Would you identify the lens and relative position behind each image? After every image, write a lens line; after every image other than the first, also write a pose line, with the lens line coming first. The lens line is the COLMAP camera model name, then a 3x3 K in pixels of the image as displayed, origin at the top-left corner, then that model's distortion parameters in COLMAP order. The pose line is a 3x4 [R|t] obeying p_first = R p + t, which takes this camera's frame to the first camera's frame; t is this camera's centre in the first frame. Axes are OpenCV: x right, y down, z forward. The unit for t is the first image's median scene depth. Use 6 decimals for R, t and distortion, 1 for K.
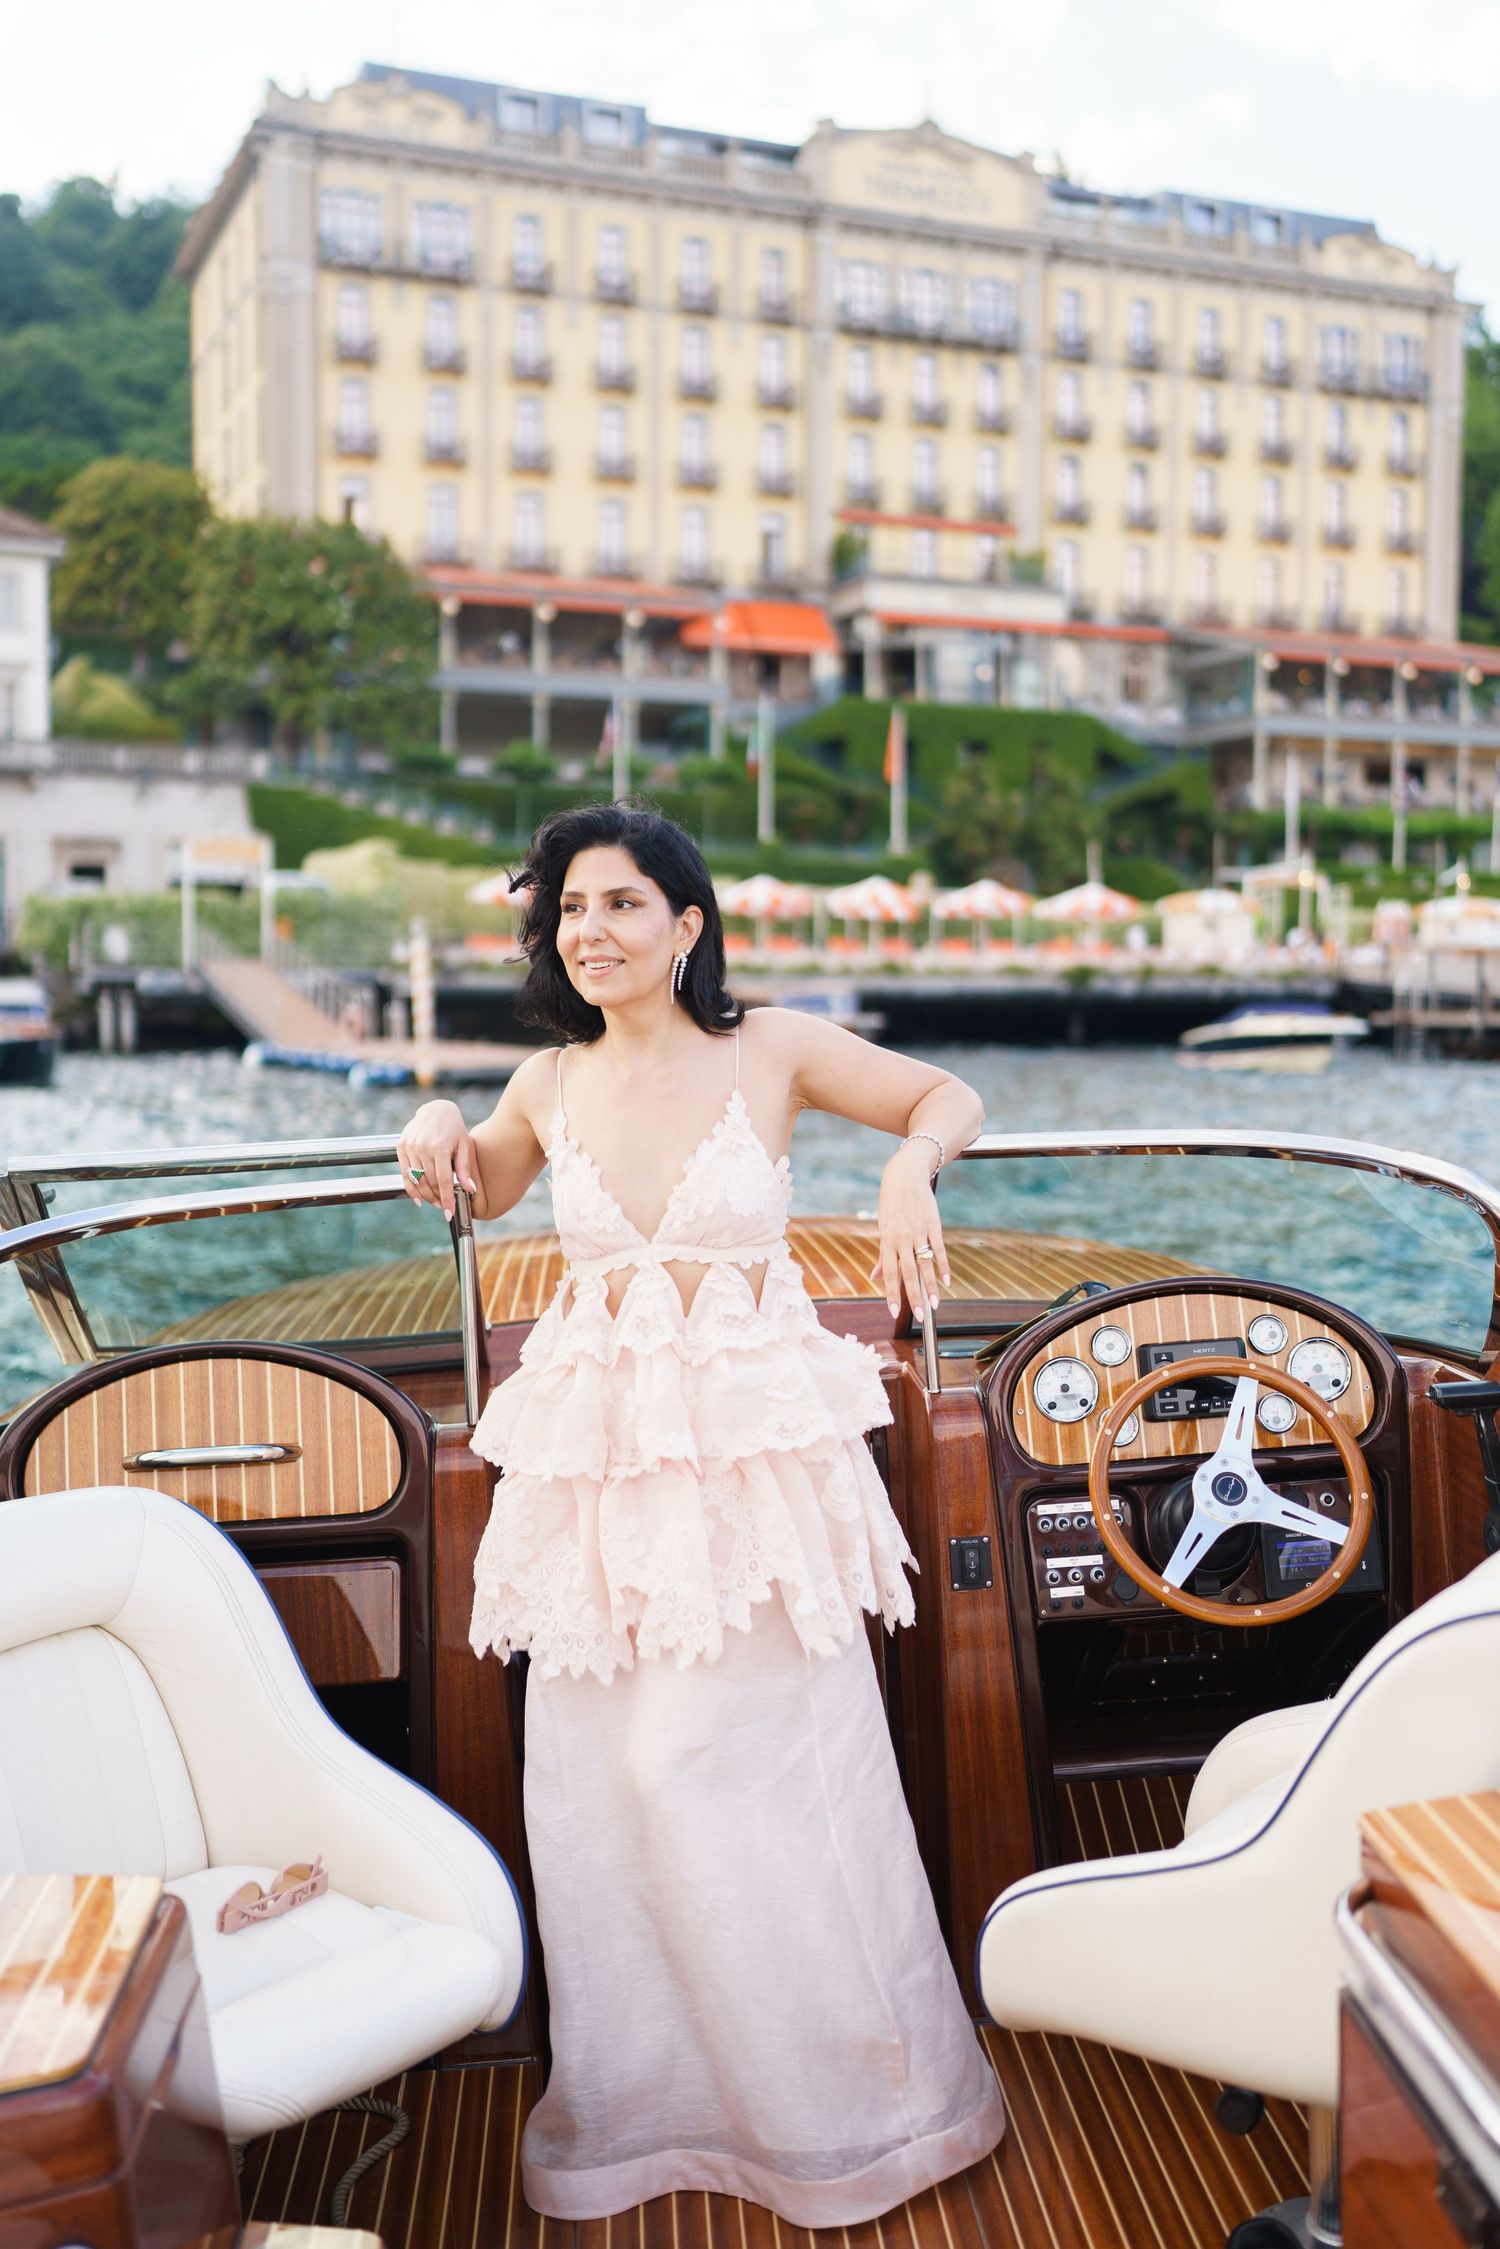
lens RADIAL K [[2360.8, 0, 749.0], [0, 2360.8, 1166.5], [0, 0, 1]] dist [-0.053615, 0.235896]
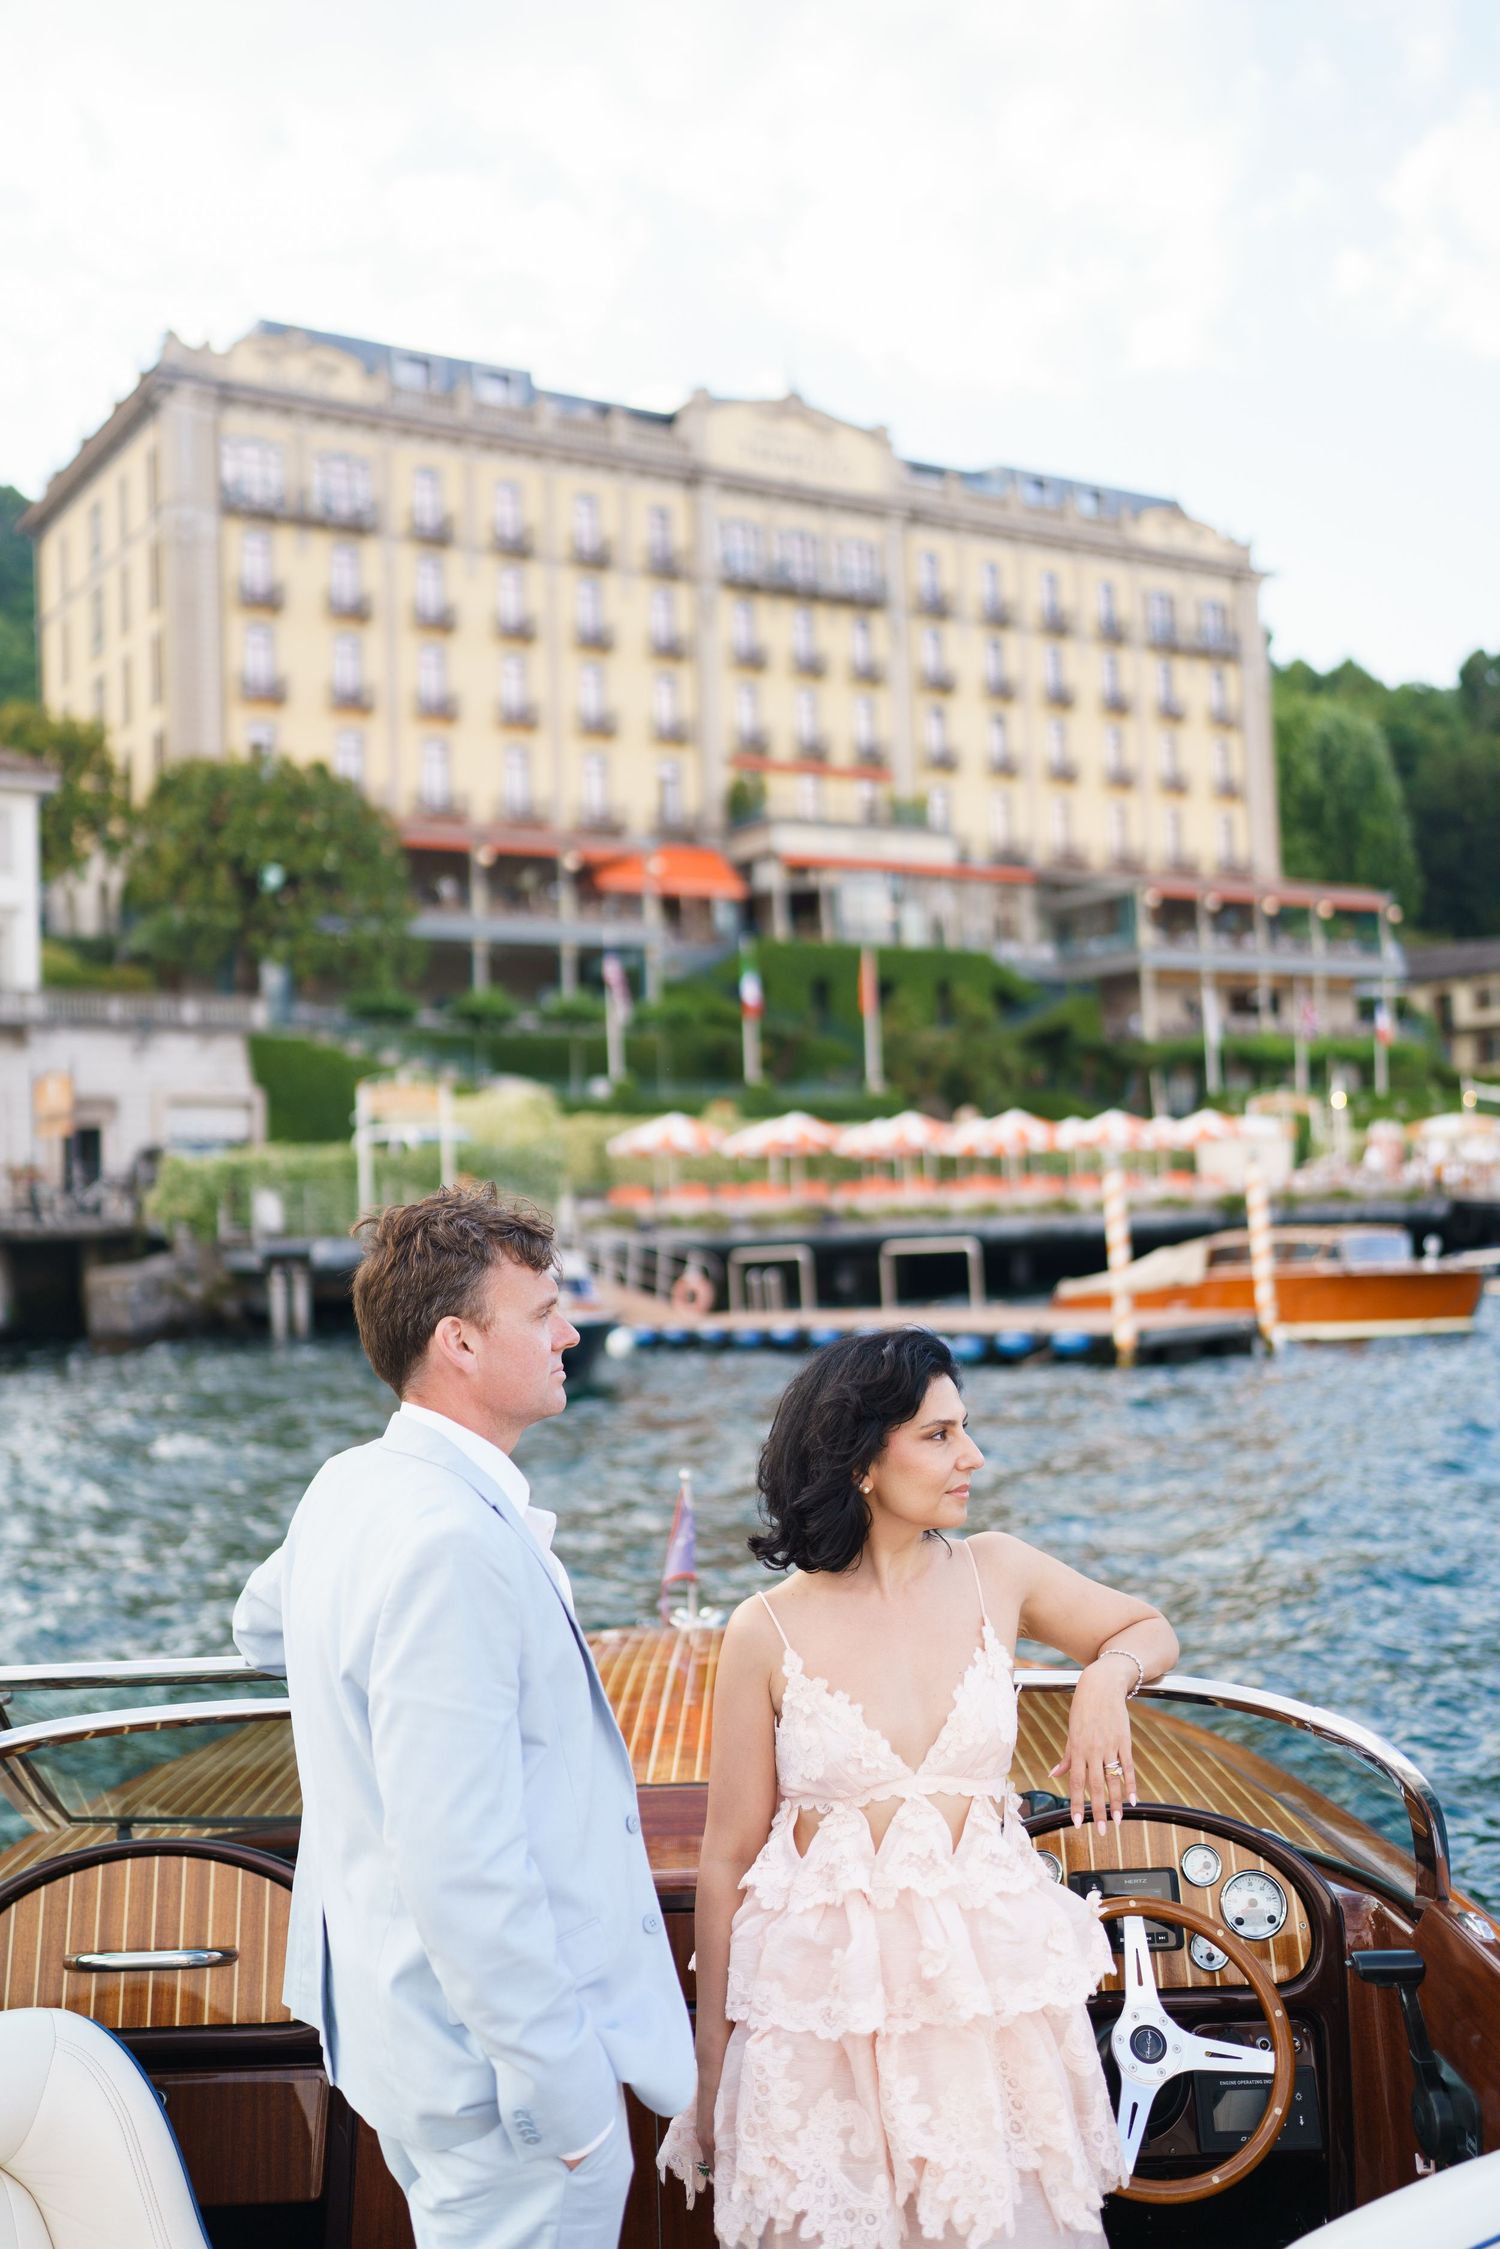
lens RADIAL K [[2263.7, 0, 758.9], [0, 2263.7, 1087.5], [0, 0, 1]] dist [-0.015550, 0.006665]
pose [[0.983139, -0.030375, 0.180317, -0.129216], [0.055167, 0.989430, -0.134110, -0.009509], [-0.174337, 0.141796, 0.974423, 0.079855]]
